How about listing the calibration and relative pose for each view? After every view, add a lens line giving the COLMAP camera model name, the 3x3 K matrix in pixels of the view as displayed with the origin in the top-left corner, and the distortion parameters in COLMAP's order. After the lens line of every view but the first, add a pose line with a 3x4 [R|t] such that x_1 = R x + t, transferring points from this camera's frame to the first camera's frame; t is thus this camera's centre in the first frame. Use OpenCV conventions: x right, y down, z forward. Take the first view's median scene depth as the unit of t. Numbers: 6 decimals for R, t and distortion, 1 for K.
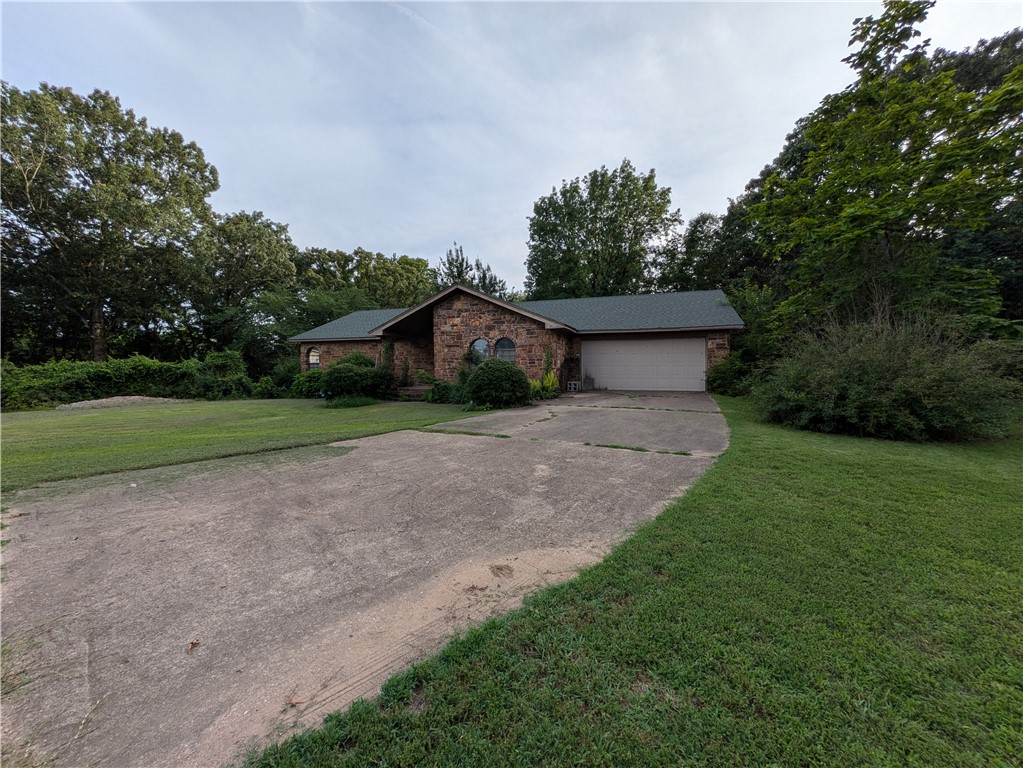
lens RADIAL K [[404.3, 0, 508.3], [0, 404.3, 388.4], [0, 0, 1]] dist [-0.001788, -0.000179]
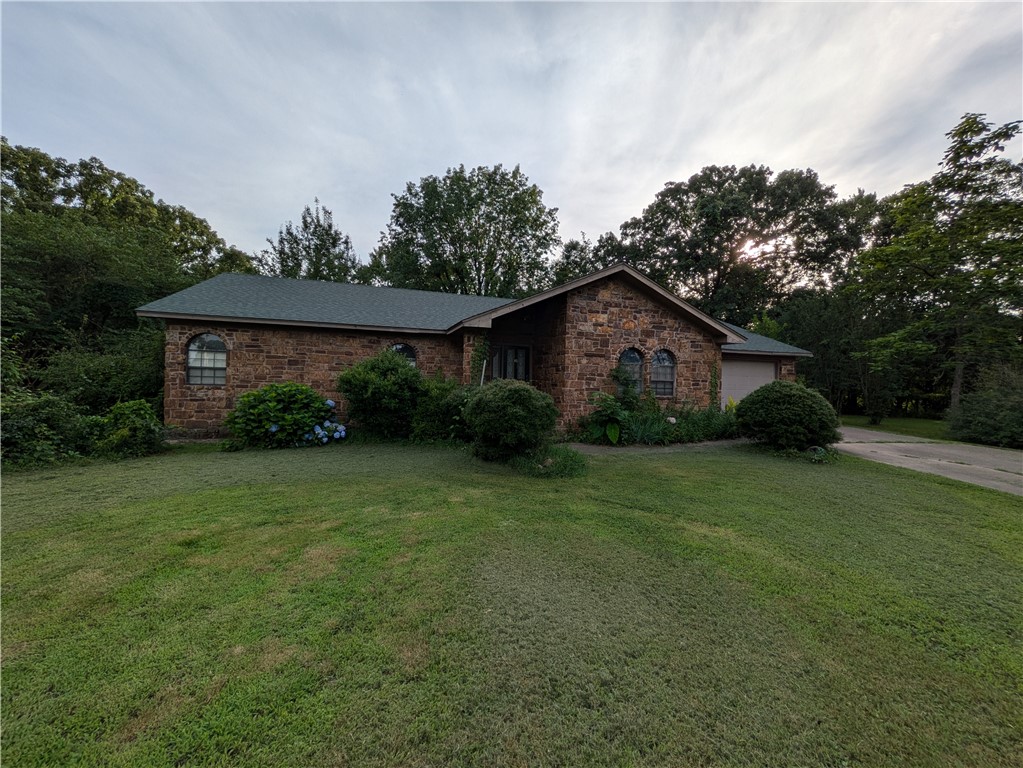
lens RADIAL K [[404.3, 0, 512.2], [0, 404.3, 377.5], [0, 0, 1]] dist [-0.001788, -0.000179]
pose [[0.797925, 0.025998, 0.602195, -0.637879], [0.001199, 0.998999, -0.044717, -0.039612], [-0.602755, 0.036403, 0.797096, 0.556591]]
